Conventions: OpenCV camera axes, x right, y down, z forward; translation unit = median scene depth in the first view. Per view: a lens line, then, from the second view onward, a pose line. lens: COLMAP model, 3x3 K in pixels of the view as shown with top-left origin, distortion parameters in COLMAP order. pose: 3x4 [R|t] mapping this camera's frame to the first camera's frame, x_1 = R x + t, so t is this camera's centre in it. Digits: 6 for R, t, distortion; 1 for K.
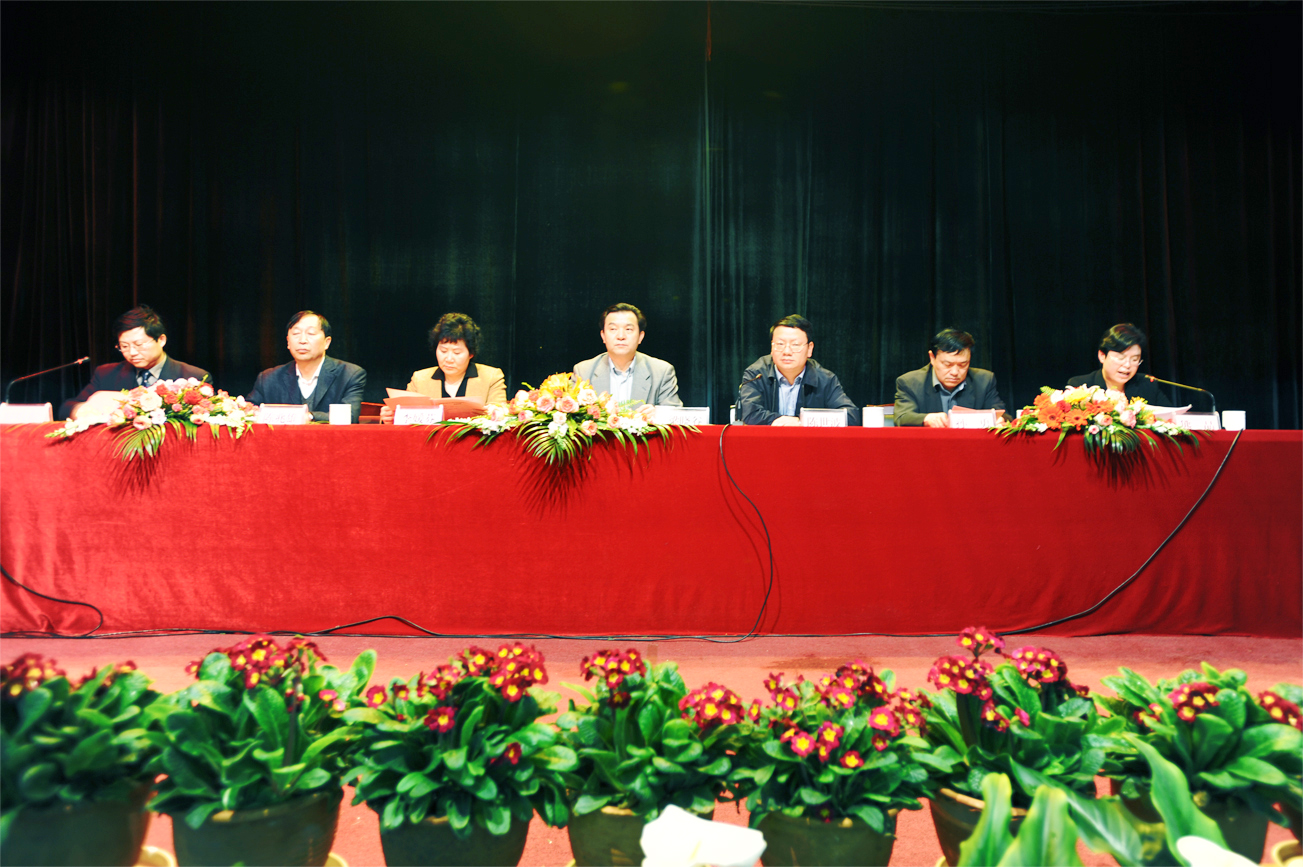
lens RADIAL K [[827.8, 0, 651.5], [0, 827.8, 433.5], [0, 0, 1]] dist [-0.000192, -0.000037]
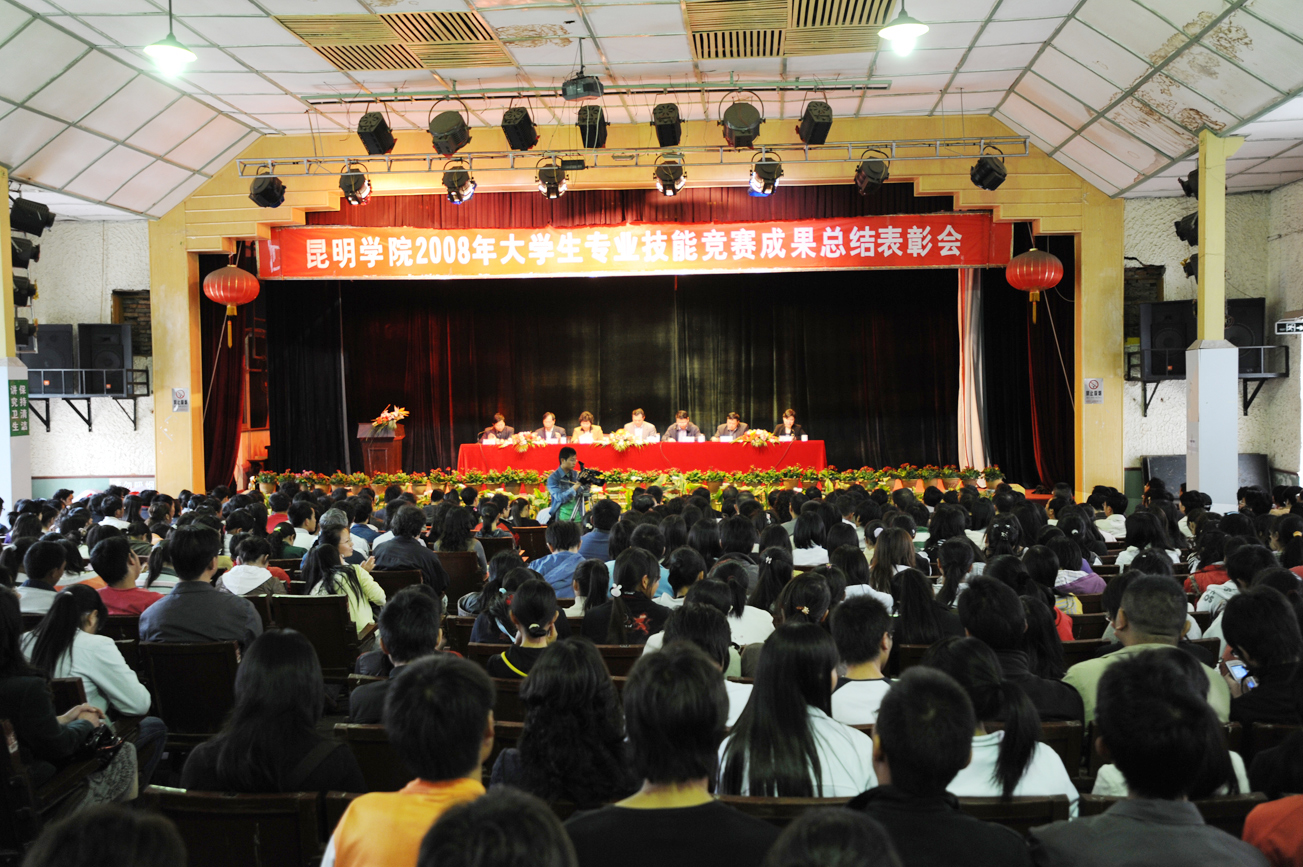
lens RADIAL K [[1342.7, 0, 651.5], [0, 1342.7, 433.5], [0, 0, 1]] dist [-0.005094, -0.013547]
pose [[0.997419, -0.019586, -0.069082, 0.267347], [0.019499, 0.999808, -0.001941, -0.022046], [0.069106, 0.000589, 0.997609, -3.028321]]
